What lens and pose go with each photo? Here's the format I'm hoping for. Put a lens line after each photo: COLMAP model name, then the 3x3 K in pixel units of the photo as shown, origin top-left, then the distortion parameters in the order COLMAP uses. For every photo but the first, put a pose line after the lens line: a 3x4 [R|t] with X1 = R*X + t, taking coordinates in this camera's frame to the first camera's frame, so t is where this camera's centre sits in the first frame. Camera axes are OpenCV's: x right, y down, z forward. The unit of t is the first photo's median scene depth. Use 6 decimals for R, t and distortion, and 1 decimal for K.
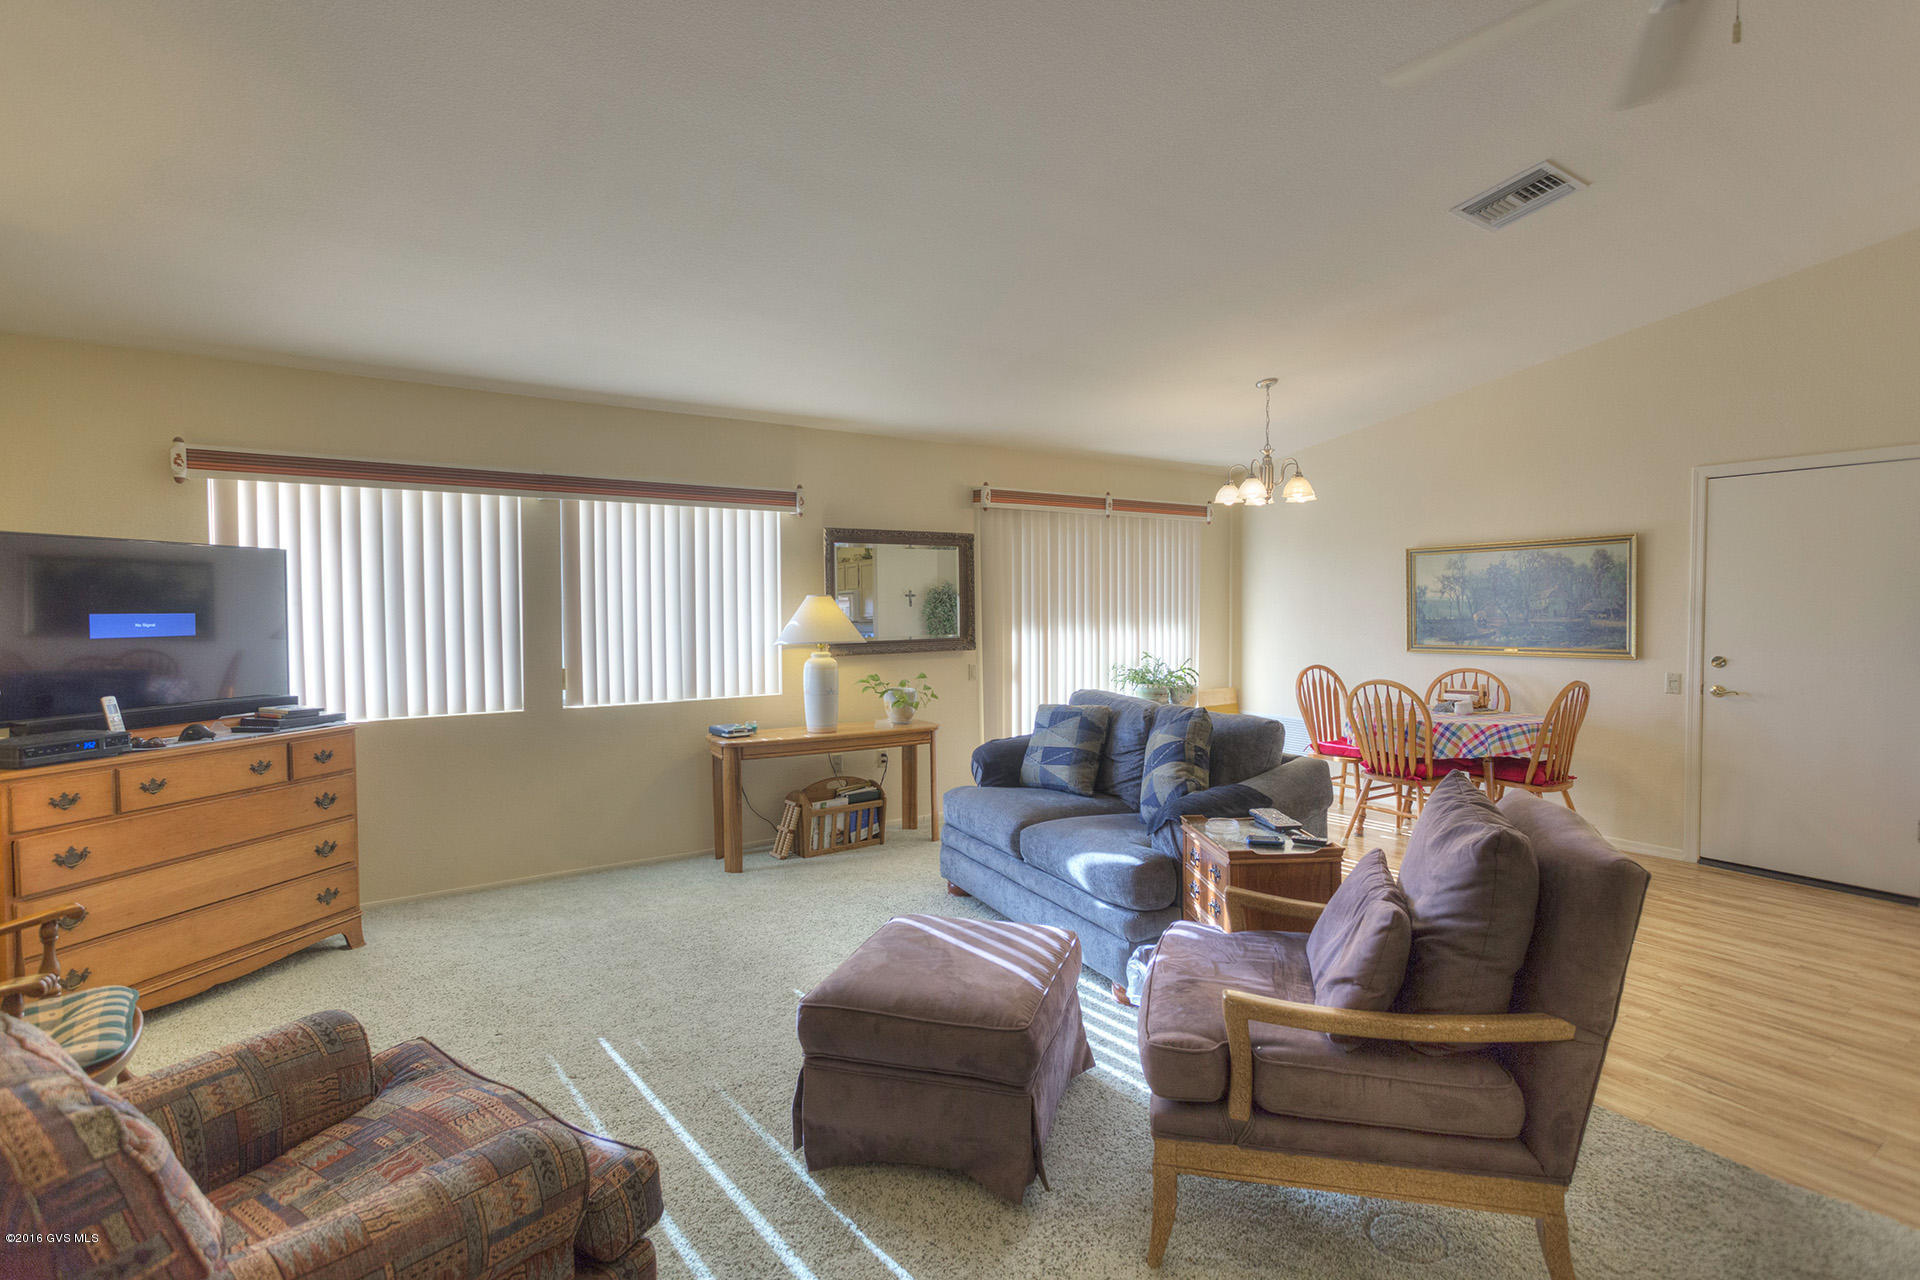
lens RADIAL K [[899.6, 0, 958.8], [0, 899.6, 630.8], [0, 0, 1]] dist [0.000784, 0.003744]
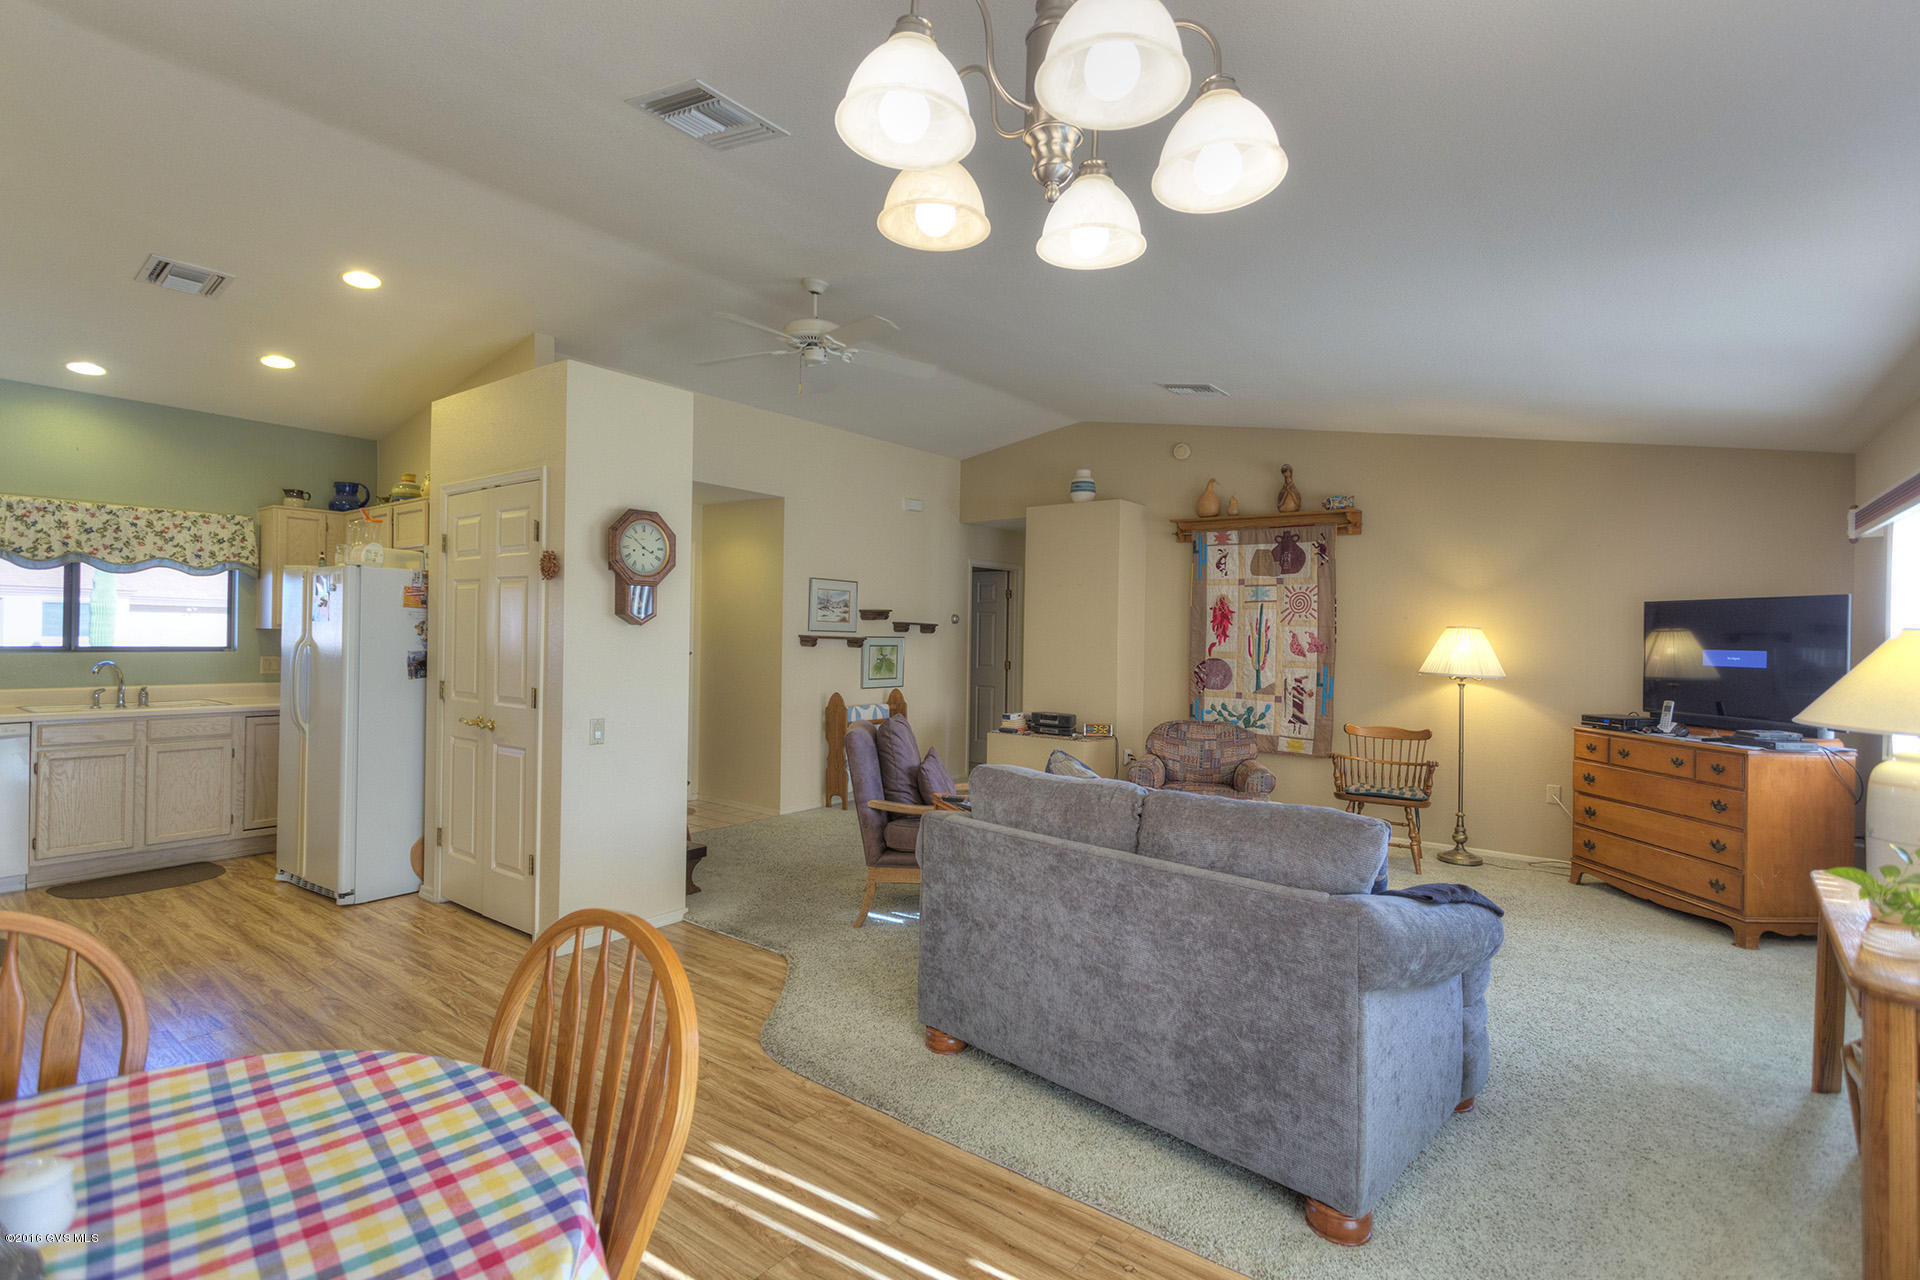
lens RADIAL K [[899.6, 0, 956.1], [0, 899.6, 636.2], [0, 0, 1]] dist [0.000784, 0.003744]
pose [[-0.948343, -0.012081, -0.317015, 0.476521], [-0.023232, 0.999236, 0.031419, -0.038610], [0.316394, 0.037161, -0.947900, 1.332735]]
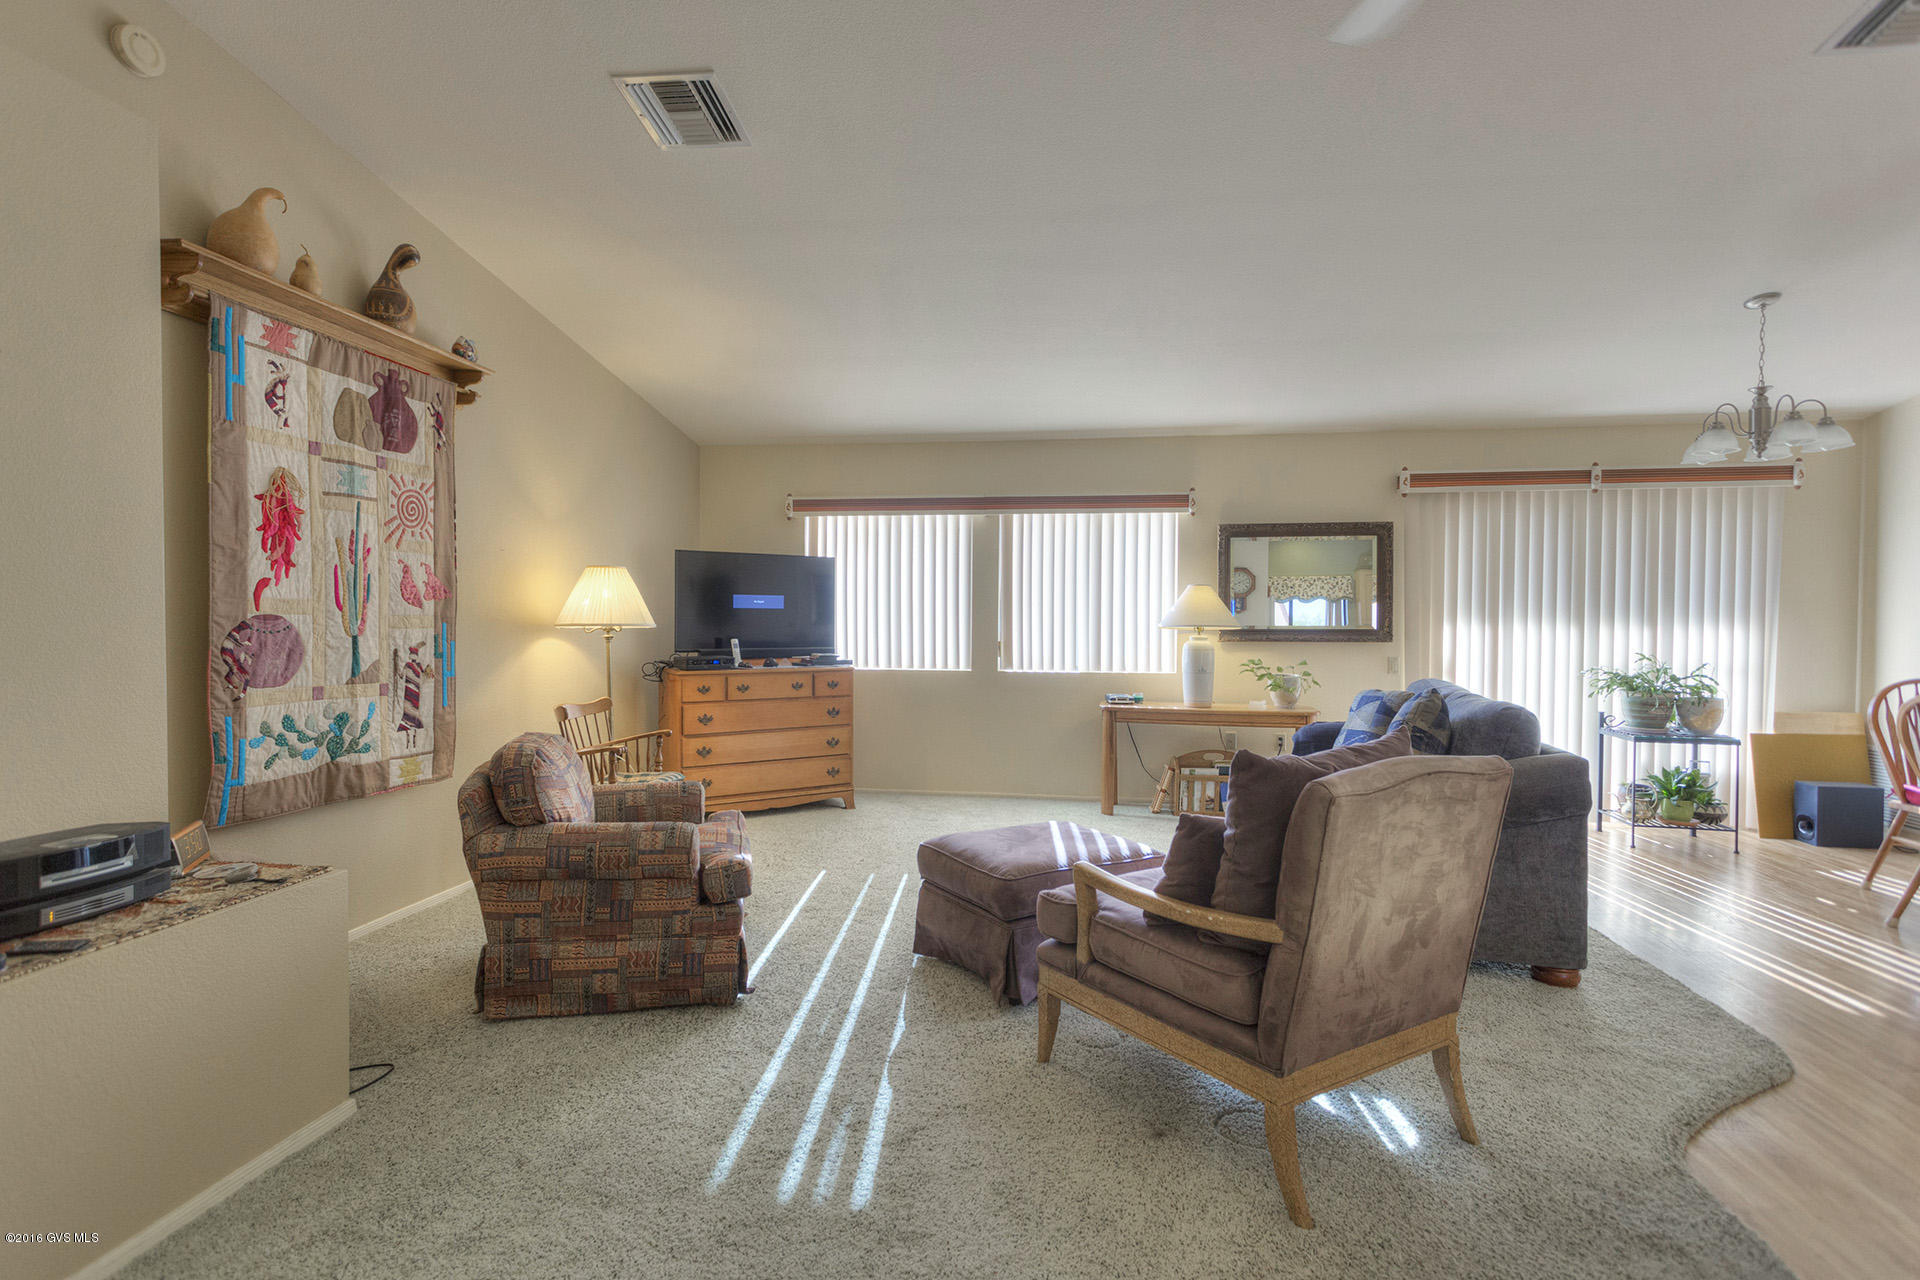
lens RADIAL K [[899.6, 0, 958.2], [0, 899.6, 637.1], [0, 0, 1]] dist [0.000784, 0.003744]
pose [[0.739357, 0.024060, -0.672884, 0.394594], [-0.029035, 0.999571, 0.003837, 0.031194], [0.672687, 0.016700, 0.739738, -0.028156]]
